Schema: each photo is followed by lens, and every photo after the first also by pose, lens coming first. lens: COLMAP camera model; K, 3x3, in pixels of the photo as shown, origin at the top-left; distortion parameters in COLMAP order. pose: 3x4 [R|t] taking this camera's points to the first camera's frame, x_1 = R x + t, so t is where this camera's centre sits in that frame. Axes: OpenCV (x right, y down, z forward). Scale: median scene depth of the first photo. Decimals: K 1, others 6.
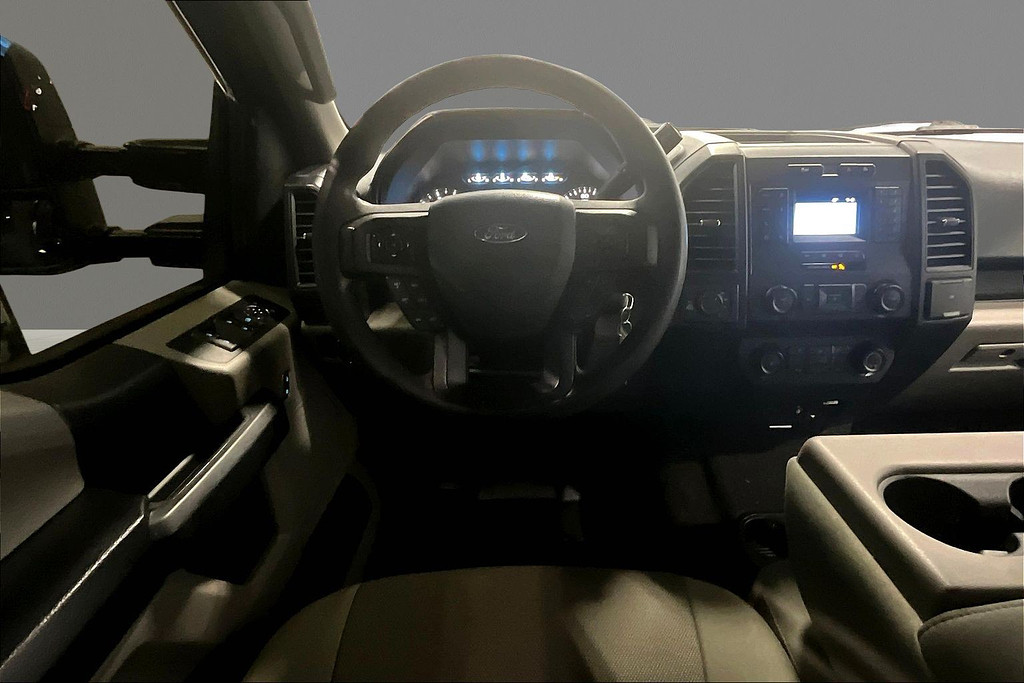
lens RADIAL K [[469.8, 0, 516.7], [0, 469.8, 315.0], [0, 0, 1]] dist [-0.003528, 0.002381]
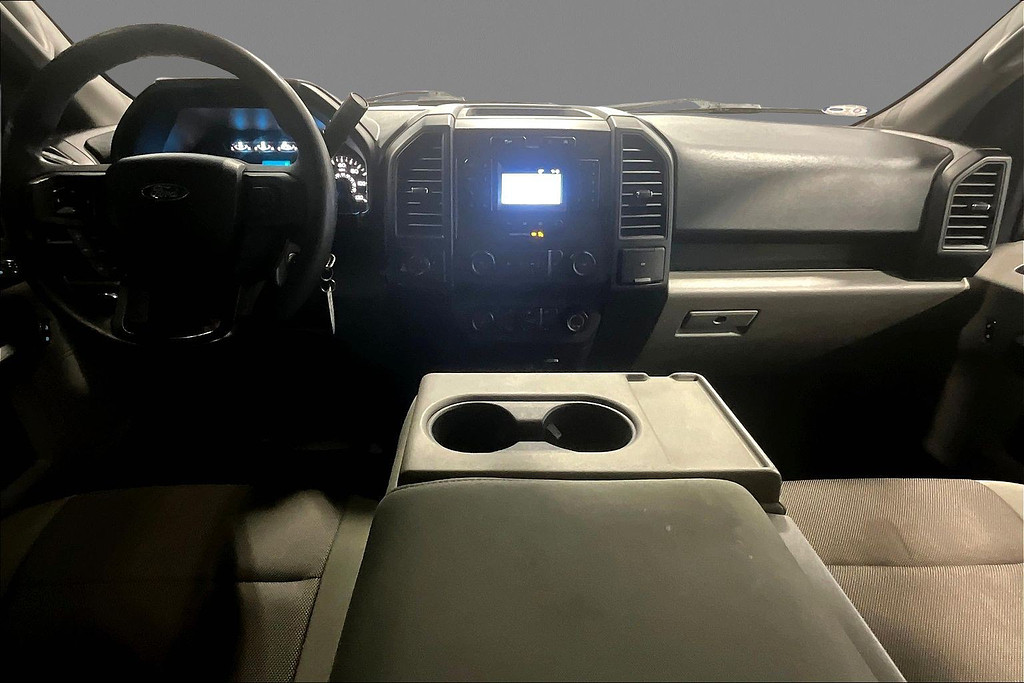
lens RADIAL K [[469.8, 0, 495.7], [0, 469.8, 349.1], [0, 0, 1]] dist [-0.003528, 0.002381]
pose [[0.999793, 0.019920, -0.004169, 0.587466], [-0.019399, 0.994724, 0.100740, 0.054522], [0.006153, -0.100638, 0.994904, -0.114980]]
